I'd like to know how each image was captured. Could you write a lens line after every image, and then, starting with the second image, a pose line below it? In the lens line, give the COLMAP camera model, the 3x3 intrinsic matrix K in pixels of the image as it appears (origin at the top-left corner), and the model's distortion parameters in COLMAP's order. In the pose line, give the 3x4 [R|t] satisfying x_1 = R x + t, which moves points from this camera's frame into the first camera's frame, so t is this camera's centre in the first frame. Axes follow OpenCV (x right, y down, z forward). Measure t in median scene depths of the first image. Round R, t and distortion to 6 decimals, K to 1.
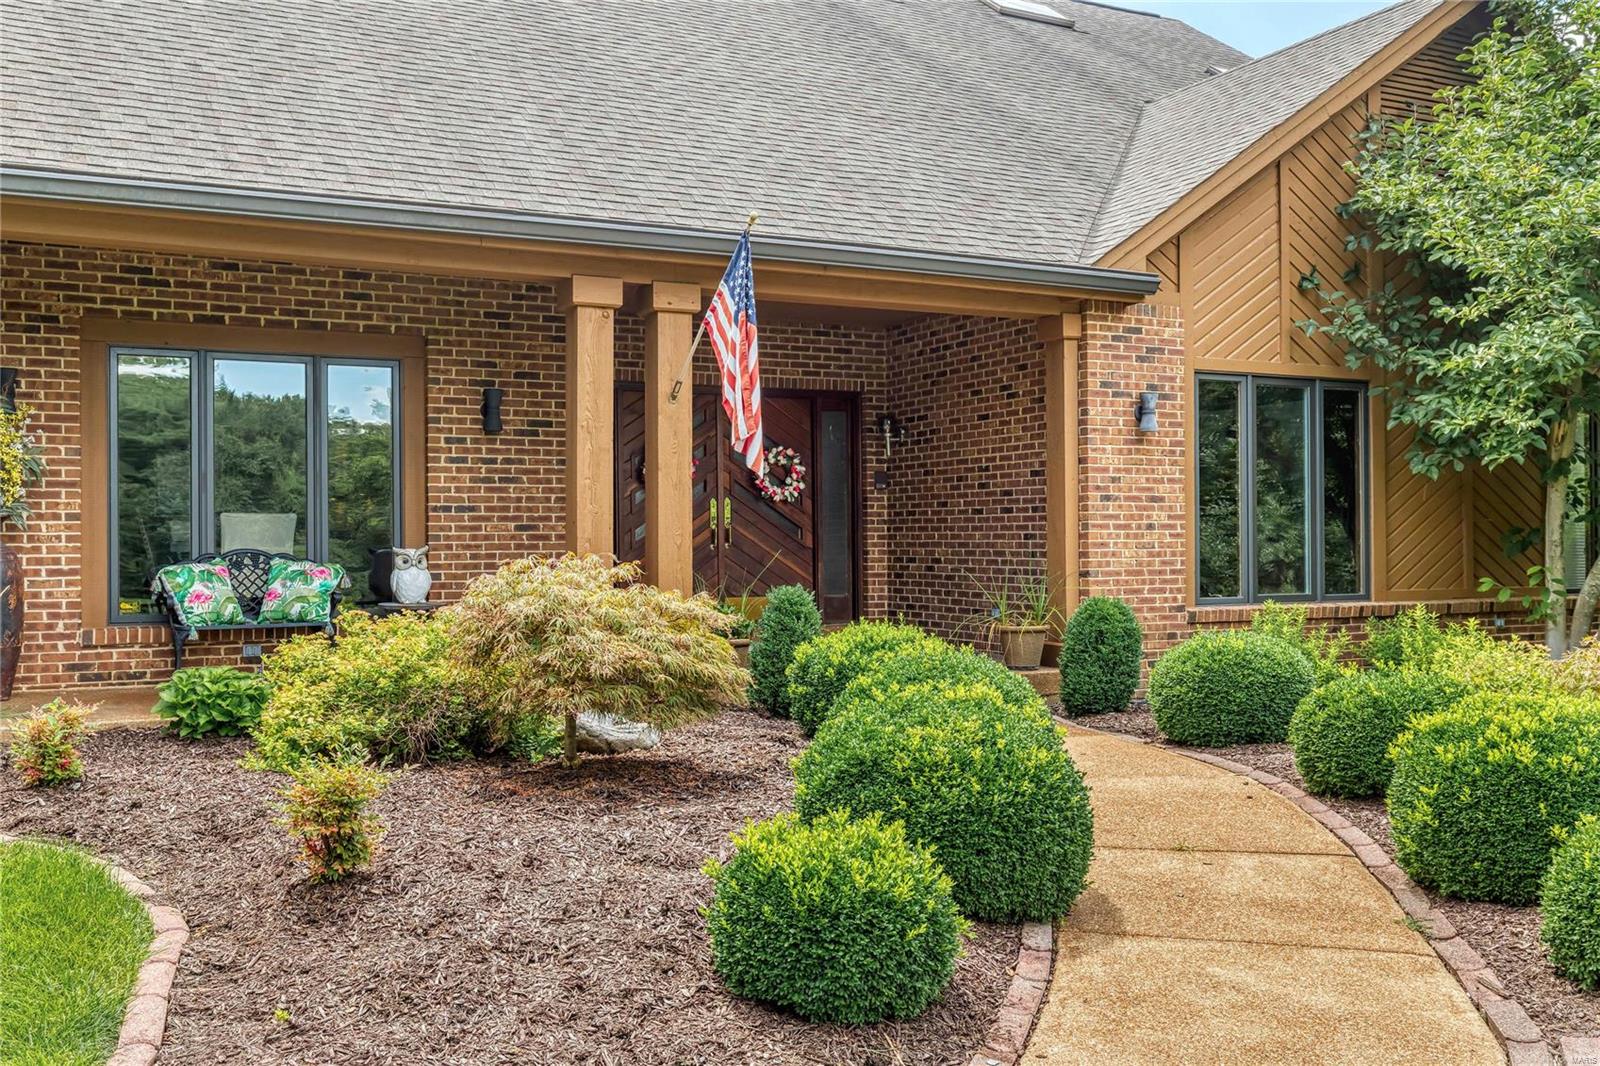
lens RADIAL K [[1515.5, 0, 800.0], [0, 1515.5, 533.0], [0, 0, 1]] dist [0.005886, 0.001060]
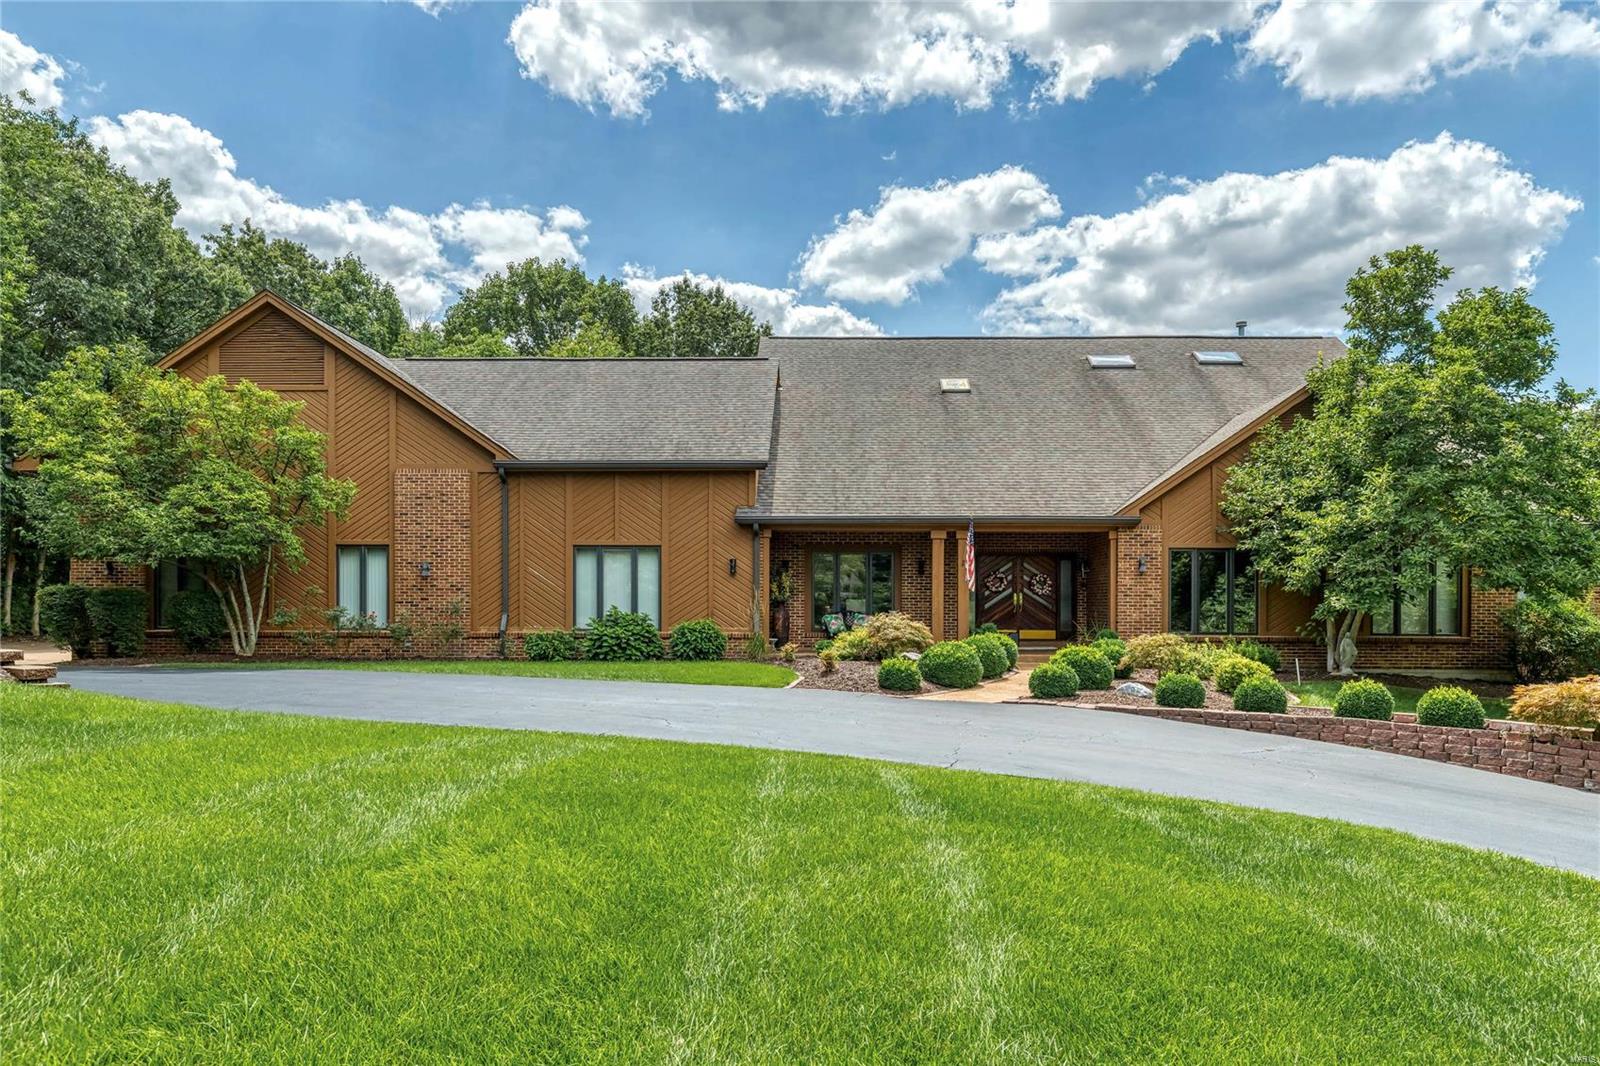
lens RADIAL K [[1116.1, 0, 800.0], [0, 1116.1, 533.0], [0, 0, 1]] dist [0.000645, 0.000104]
pose [[0.878276, -0.022405, -0.477629, 0.666488], [-0.005722, 0.998338, -0.057352, -0.016365], [0.478120, 0.053104, 0.876688, -1.128006]]
